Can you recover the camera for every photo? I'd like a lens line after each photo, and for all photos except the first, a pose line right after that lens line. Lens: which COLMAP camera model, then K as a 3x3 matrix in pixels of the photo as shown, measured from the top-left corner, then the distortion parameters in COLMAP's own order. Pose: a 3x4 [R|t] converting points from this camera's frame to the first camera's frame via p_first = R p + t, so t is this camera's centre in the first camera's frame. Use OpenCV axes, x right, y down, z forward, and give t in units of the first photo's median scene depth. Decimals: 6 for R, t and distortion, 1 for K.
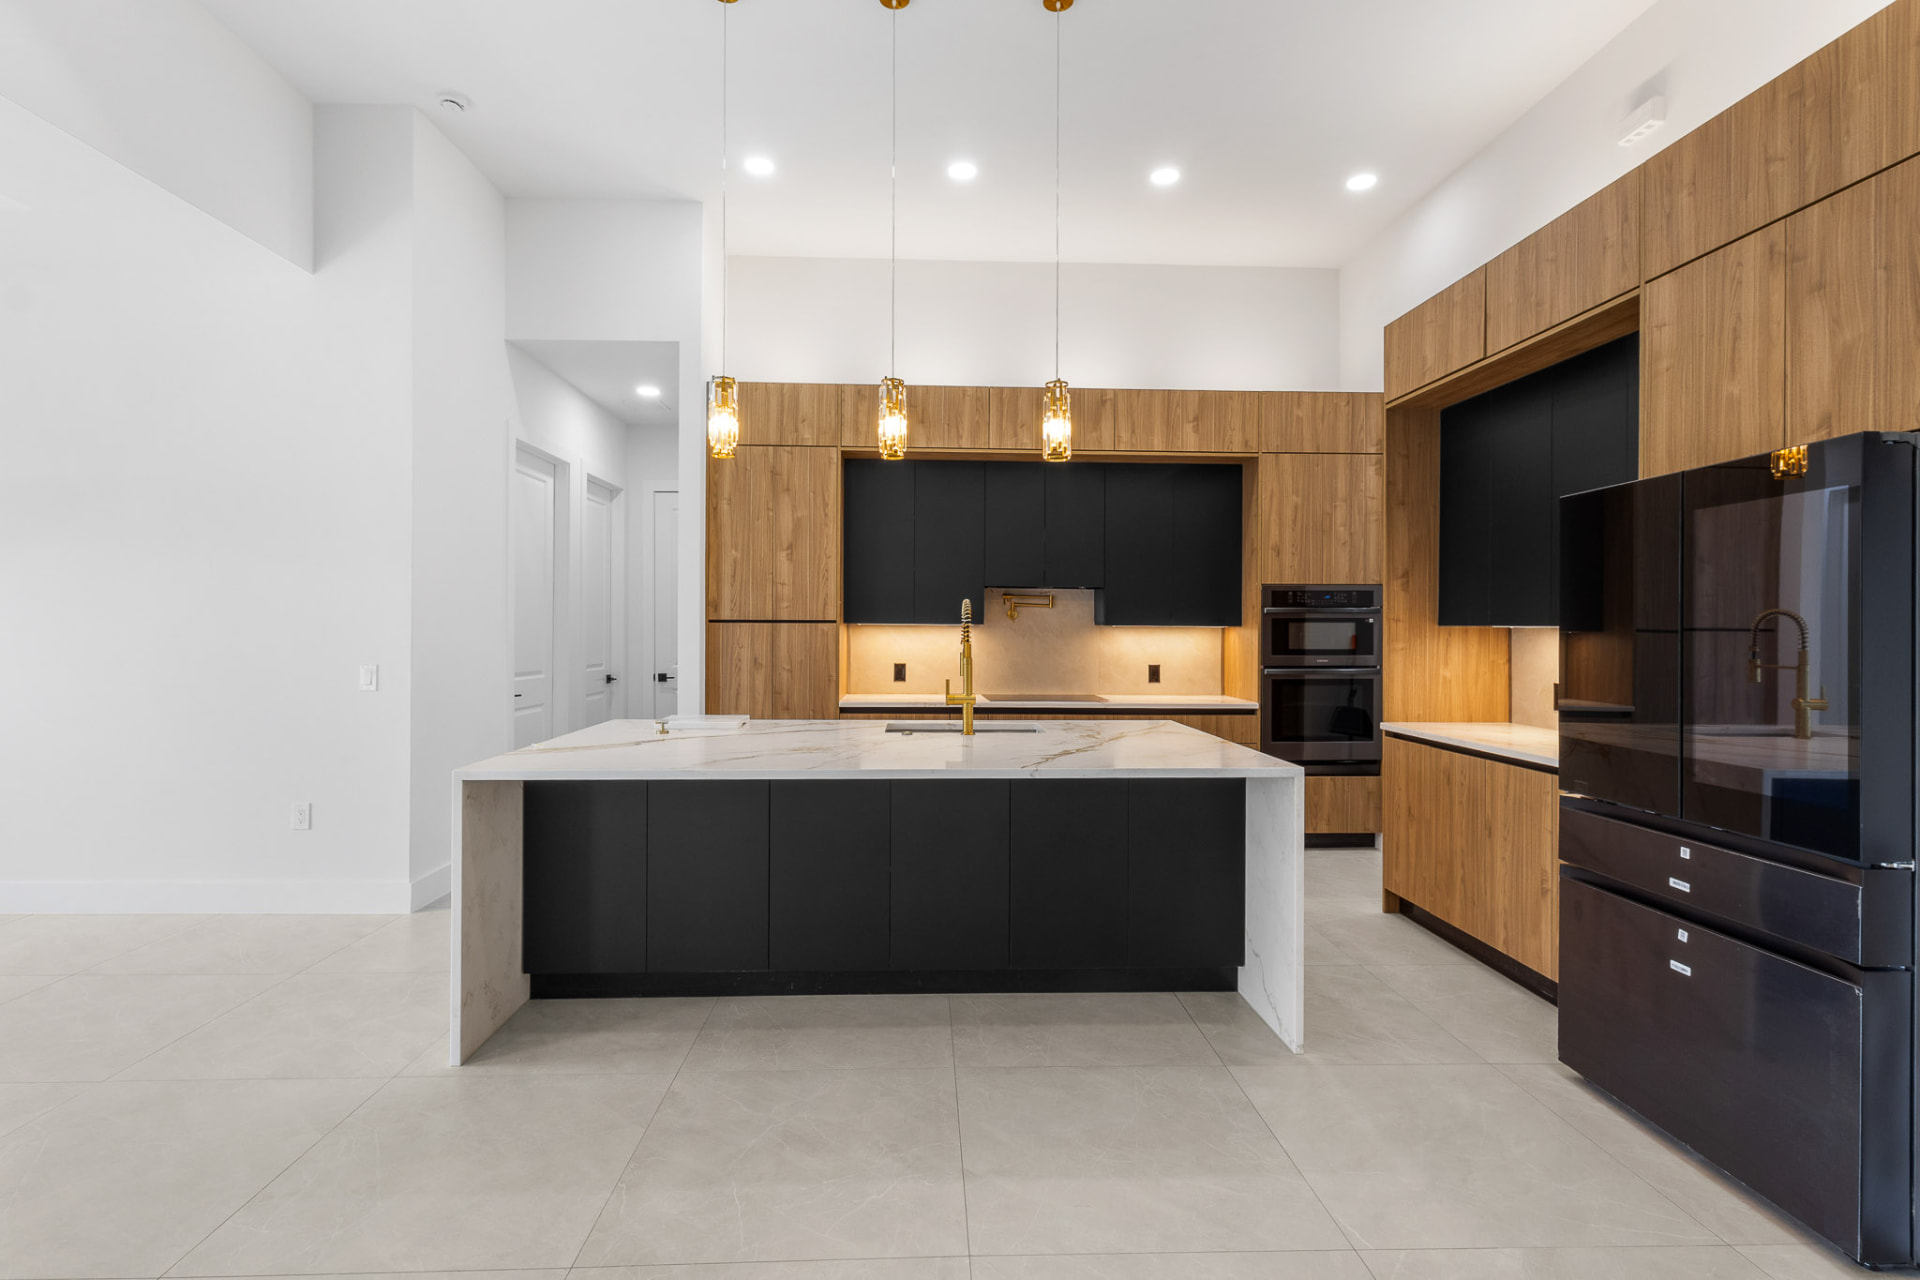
lens RADIAL K [[908.9, 0, 958.3], [0, 908.9, 627.5], [0, 0, 1]] dist [-0.000332, 0.001077]
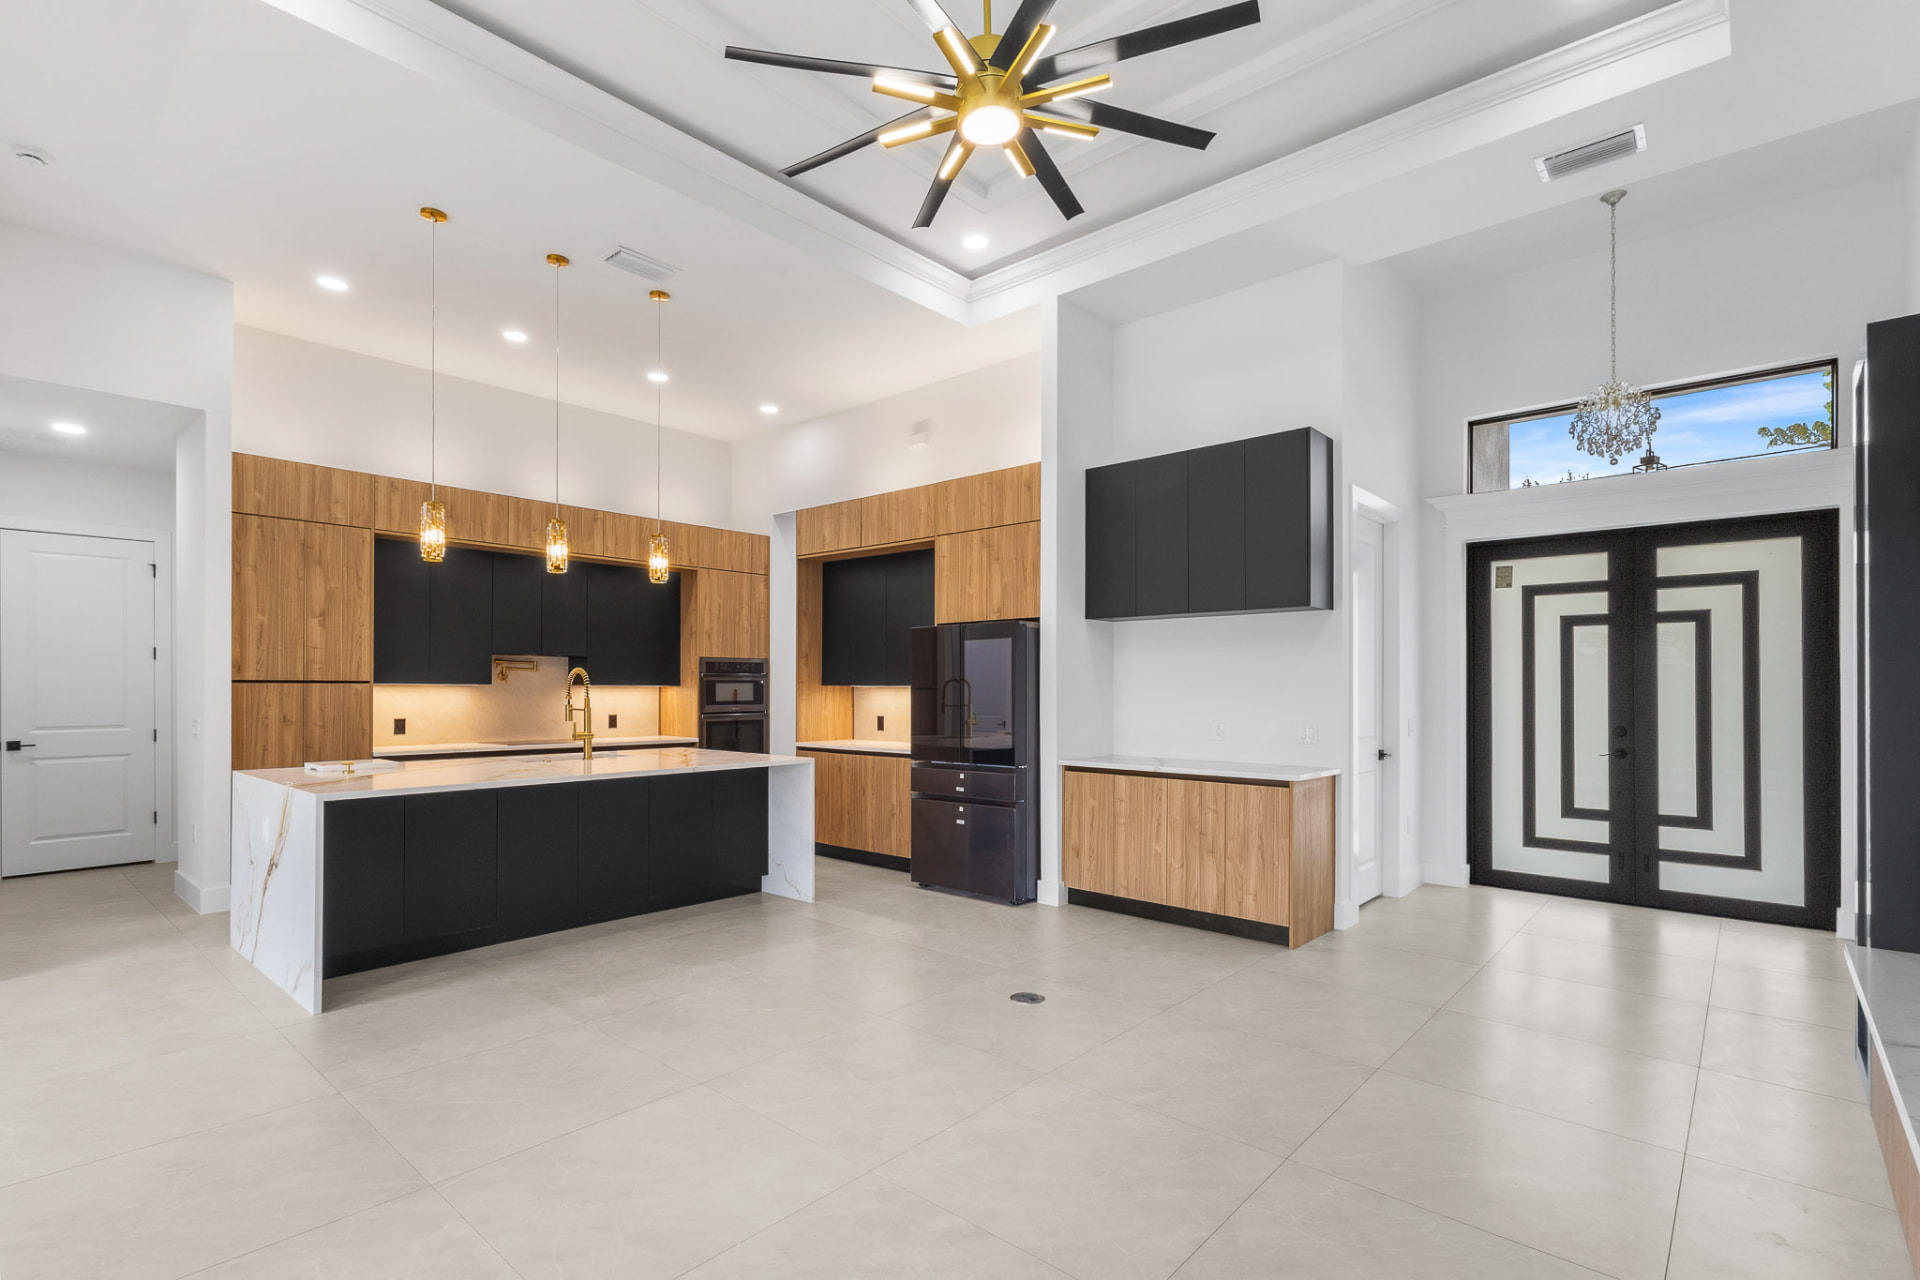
lens RADIAL K [[892.9, 0, 954.3], [0, 892.9, 679.9], [0, 0, 1]] dist [0.001123, 0.000322]
pose [[0.692640, 0.003836, 0.721273, -0.437385], [0.000413, 0.999984, -0.005715, -0.002596], [-0.721283, 0.004256, 0.692627, -0.306597]]
